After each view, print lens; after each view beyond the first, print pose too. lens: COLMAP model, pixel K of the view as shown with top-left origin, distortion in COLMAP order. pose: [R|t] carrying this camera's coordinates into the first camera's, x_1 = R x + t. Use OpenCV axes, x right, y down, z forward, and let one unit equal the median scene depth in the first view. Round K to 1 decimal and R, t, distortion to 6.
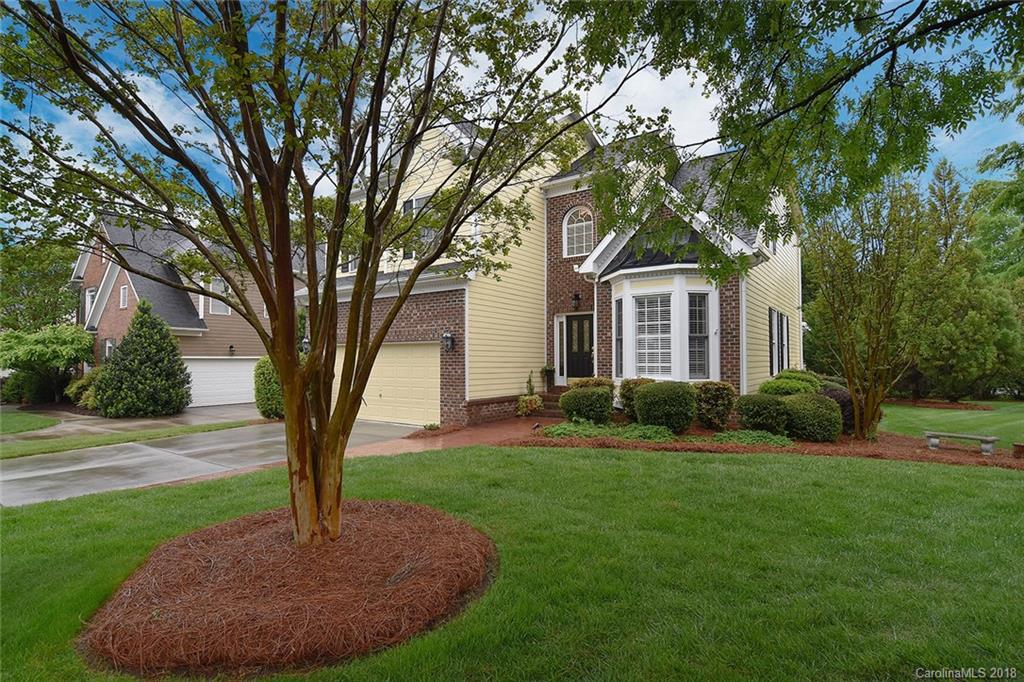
lens RADIAL K [[506.4, 0, 512.8], [0, 506.4, 345.2], [0, 0, 1]] dist [-0.001279, -0.000508]
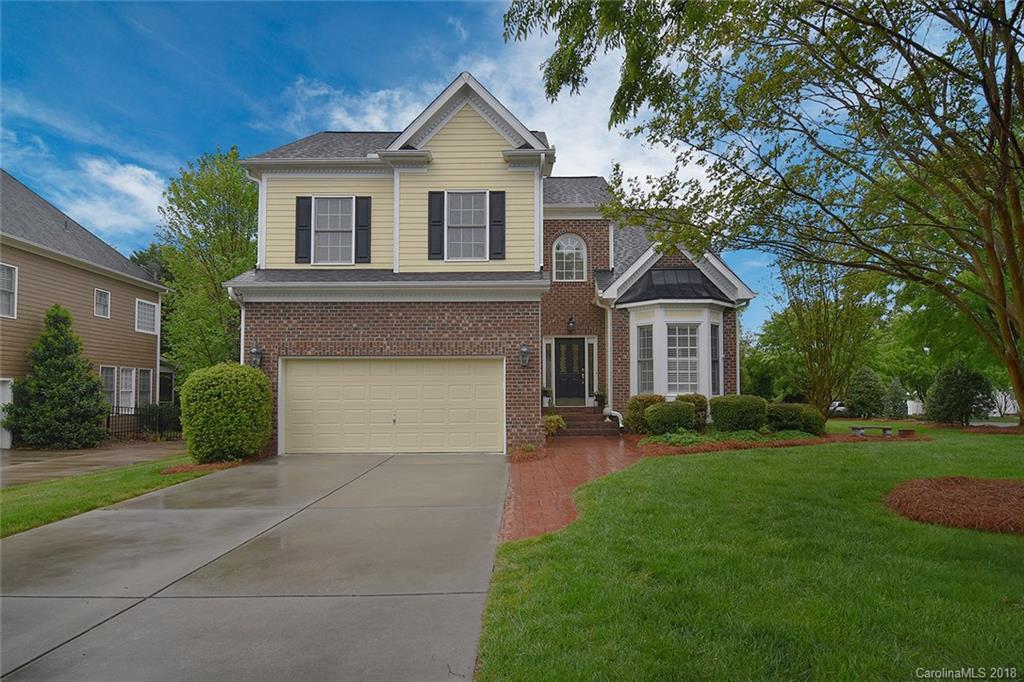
lens RADIAL K [[506.4, 0, 506.3], [0, 506.4, 379.7], [0, 0, 1]] dist [-0.001279, -0.000508]
pose [[0.813475, 0.015489, 0.581394, -0.671256], [-0.014993, 0.999872, -0.005658, 0.039189], [-0.581407, -0.004114, 0.813603, 0.260898]]
